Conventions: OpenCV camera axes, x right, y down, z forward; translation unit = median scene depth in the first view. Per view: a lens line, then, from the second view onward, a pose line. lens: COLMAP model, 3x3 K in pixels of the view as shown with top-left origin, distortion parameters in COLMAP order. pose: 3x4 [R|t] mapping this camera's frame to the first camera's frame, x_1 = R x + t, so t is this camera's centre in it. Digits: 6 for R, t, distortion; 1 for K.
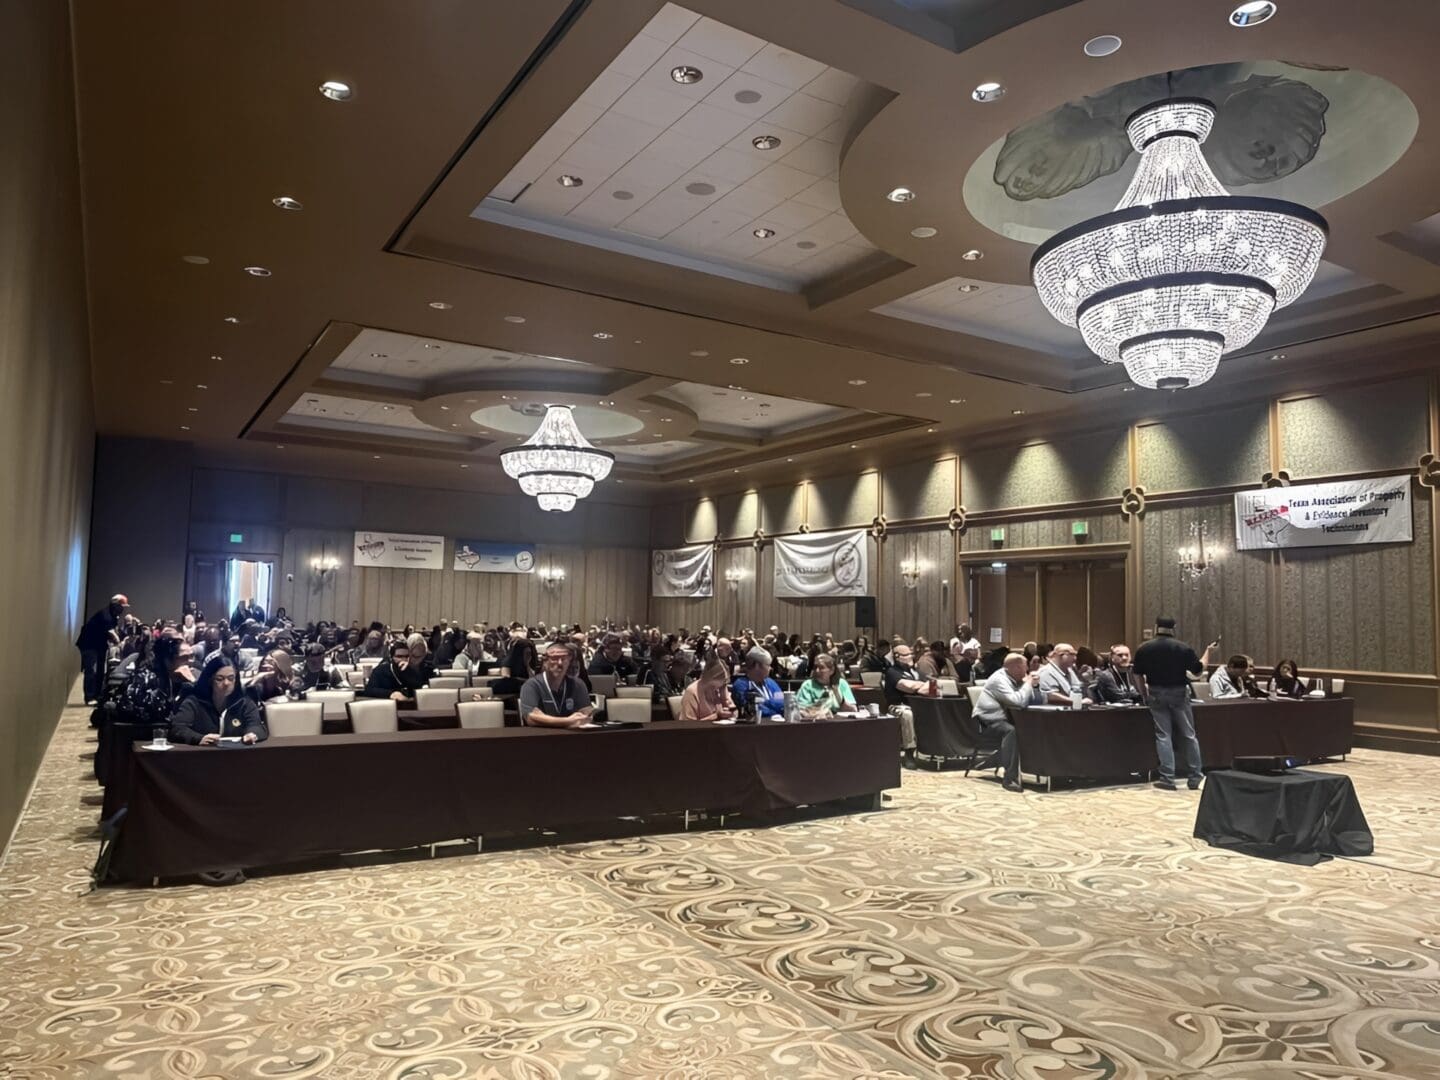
lens RADIAL K [[981.1, 0, 719.9], [0, 981.1, 540.2], [0, 0, 1]] dist [-0.093997, 0.000136]
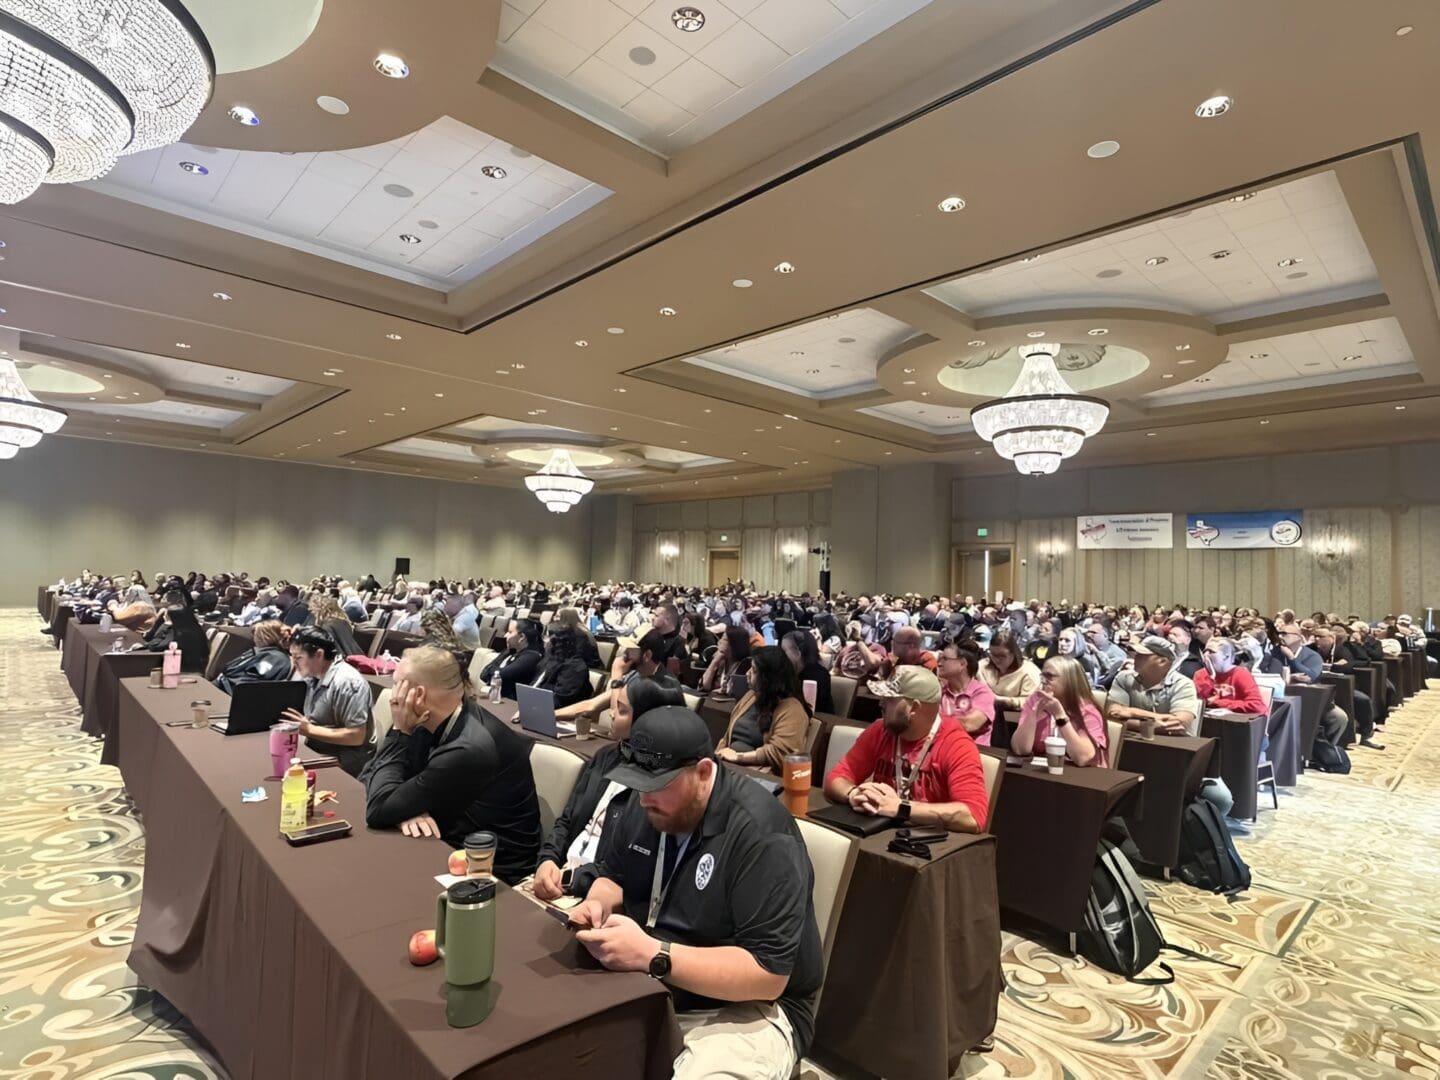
lens RADIAL K [[752.6, 0, 721.3], [0, 752.6, 543.2], [0, 0, 1]] dist [0.000667, 0.000470]
pose [[0.198472, -0.061024, -0.978205, 0.343404], [0.047207, 0.997497, -0.052649, 0.044292], [0.978969, -0.035728, 0.200856, 0.450721]]
